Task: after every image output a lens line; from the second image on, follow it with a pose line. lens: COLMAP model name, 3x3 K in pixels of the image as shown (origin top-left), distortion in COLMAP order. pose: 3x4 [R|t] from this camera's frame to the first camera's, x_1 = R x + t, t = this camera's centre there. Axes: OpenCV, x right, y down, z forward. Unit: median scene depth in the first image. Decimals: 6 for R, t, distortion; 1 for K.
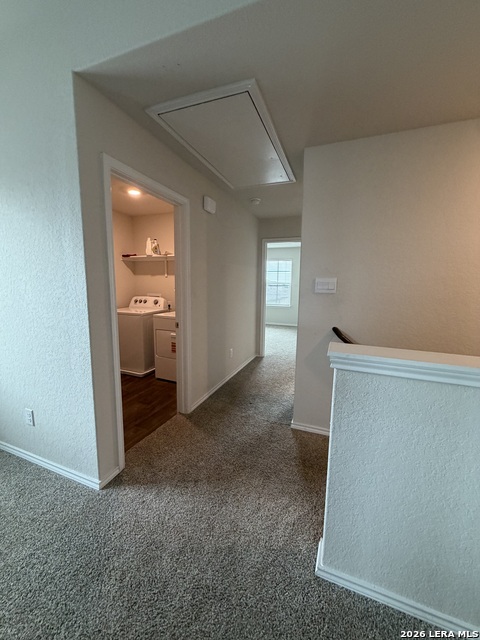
lens RADIAL K [[255.7, 0, 240.4], [0, 255.7, 318.6], [0, 0, 1]] dist [-0.001519, 0.000892]
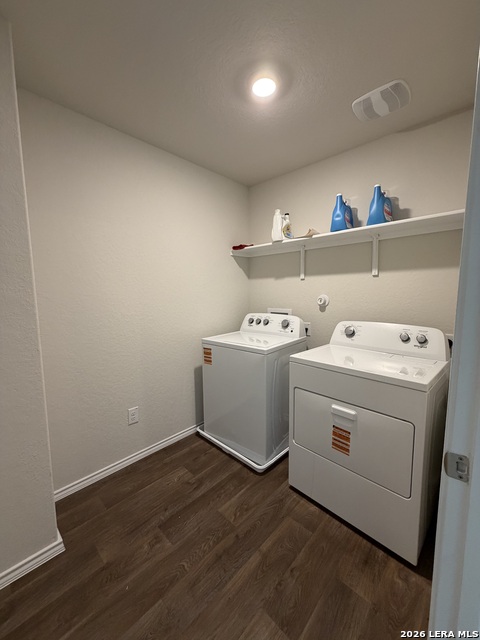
lens RADIAL K [[255.7, 0, 240.4], [0, 255.7, 318.6], [0, 0, 1]] dist [-0.001519, 0.000892]
pose [[0.926725, 0.016881, -0.375360, -0.210731], [-0.029966, 0.999129, -0.029047, -0.057015], [0.374543, 0.038167, 0.926424, 0.442543]]
